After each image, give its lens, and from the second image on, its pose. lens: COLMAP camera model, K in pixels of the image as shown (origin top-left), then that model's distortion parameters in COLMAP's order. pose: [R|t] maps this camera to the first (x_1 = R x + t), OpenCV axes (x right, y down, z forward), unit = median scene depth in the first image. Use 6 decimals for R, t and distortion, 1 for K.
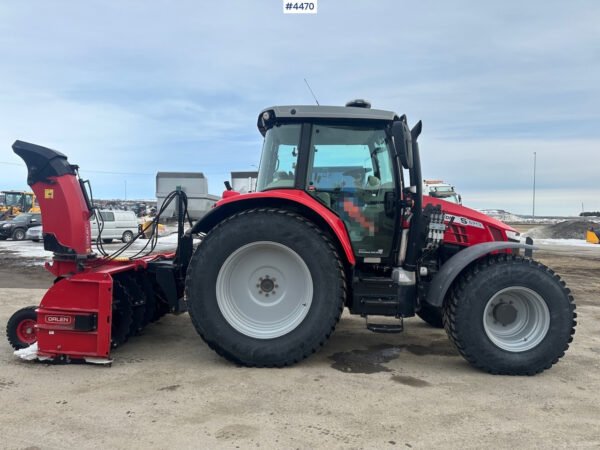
lens RADIAL K [[420.1, 0, 294.8], [0, 420.1, 223.2], [0, 0, 1]] dist [0.049401, -0.055114]
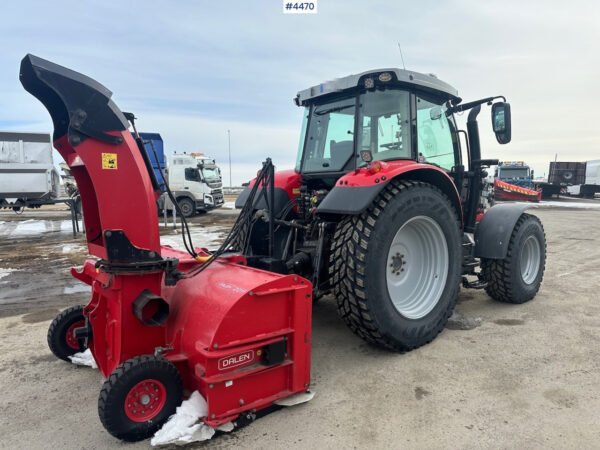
lens RADIAL K [[420.1, 0, 299.0], [0, 420.1, 223.7], [0, 0, 1]] dist [0.049401, -0.055114]
pose [[0.747250, -0.081831, 0.659486, -0.900274], [0.038955, 0.996077, 0.079457, -0.024775], [-0.663401, -0.033684, 0.747506, 0.476534]]
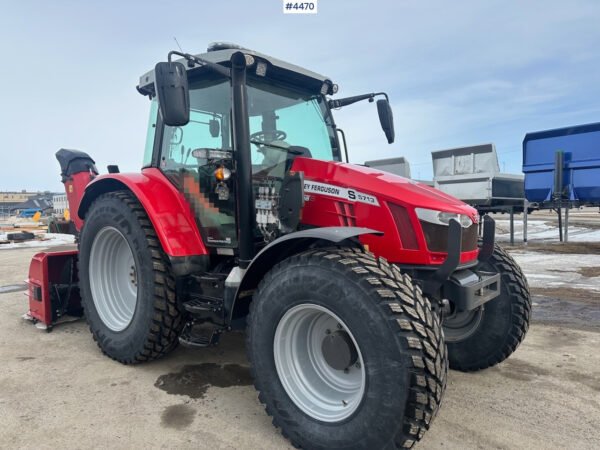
lens RADIAL K [[420.1, 0, 298.0], [0, 420.1, 222.8], [0, 0, 1]] dist [0.049401, -0.055114]
pose [[0.768955, -0.006748, -0.639267, 0.854073], [0.020946, 0.999673, 0.014643, 0.030126], [0.638959, -0.024650, 0.768845, 0.544316]]
